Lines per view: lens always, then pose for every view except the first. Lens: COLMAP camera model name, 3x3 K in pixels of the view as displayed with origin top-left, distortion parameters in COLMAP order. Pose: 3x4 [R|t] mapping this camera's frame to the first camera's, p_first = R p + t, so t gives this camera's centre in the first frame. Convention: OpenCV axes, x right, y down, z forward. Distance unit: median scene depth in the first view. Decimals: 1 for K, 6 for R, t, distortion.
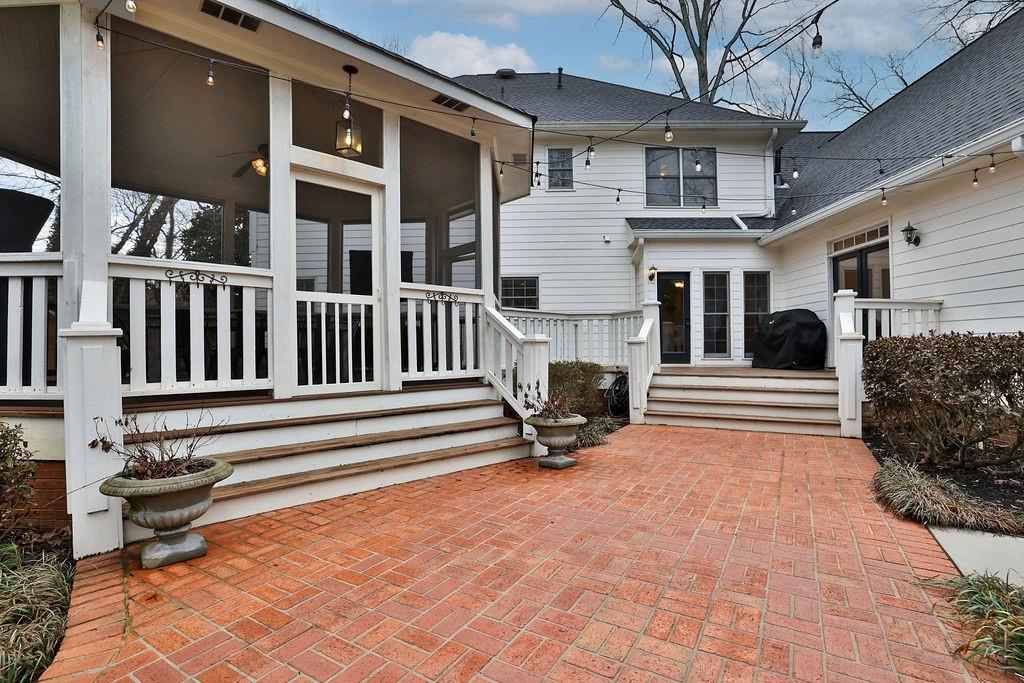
lens RADIAL K [[473.8, 0, 525.4], [0, 473.8, 348.0], [0, 0, 1]] dist [-0.026572, 0.000030]
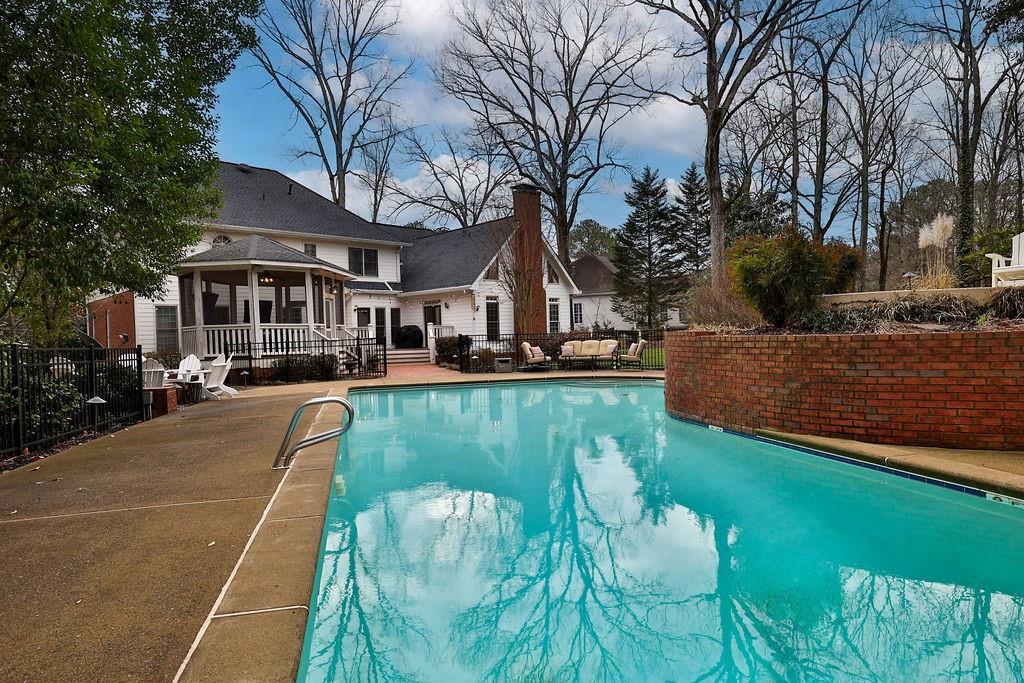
lens RADIAL K [[610.6, 0, 502.0], [0, 610.6, 342.5], [0, 0, 1]] dist [-0.034397, -0.000071]
pose [[0.732660, -0.017240, 0.680376, -1.203161], [0.016443, 0.999836, 0.007628, -0.006532], [-0.680396, 0.005599, 0.732823, -1.605137]]
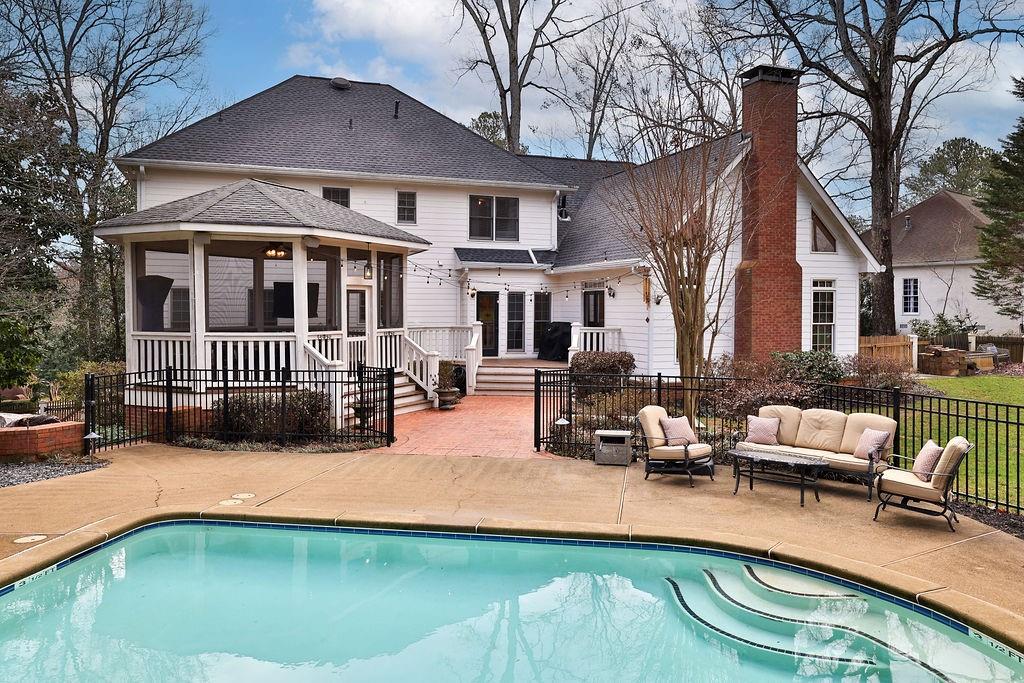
lens RADIAL K [[764.2, 0, 495.0], [0, 764.2, 314.0], [0, 0, 1]] dist [0.018285, 0.017544]
pose [[0.942900, 0.010272, 0.332919, -0.433037], [-0.014245, 0.999853, 0.009495, -0.117412], [-0.332772, -0.013696, 0.942908, -1.181176]]
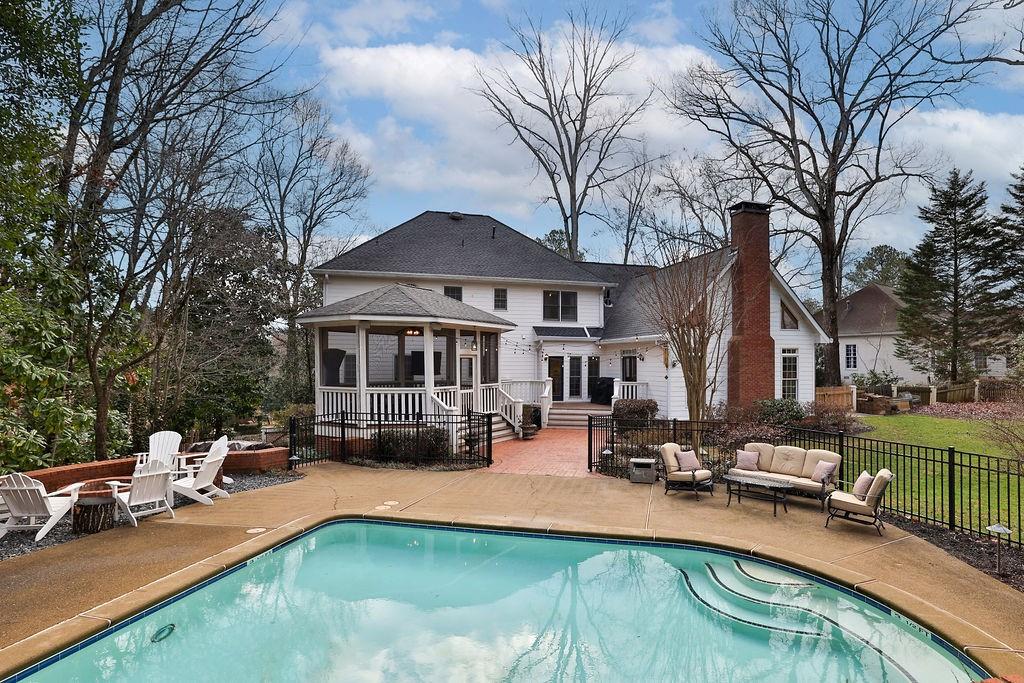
lens RADIAL K [[525.0, 0, 531.0], [0, 525.0, 353.4], [0, 0, 1]] dist [-0.029208, 0.013229]
pose [[0.960367, 0.016222, 0.278267, -0.433286], [-0.012867, 0.999821, -0.013878, -0.142366], [-0.278443, 0.009748, 0.960403, -1.183839]]
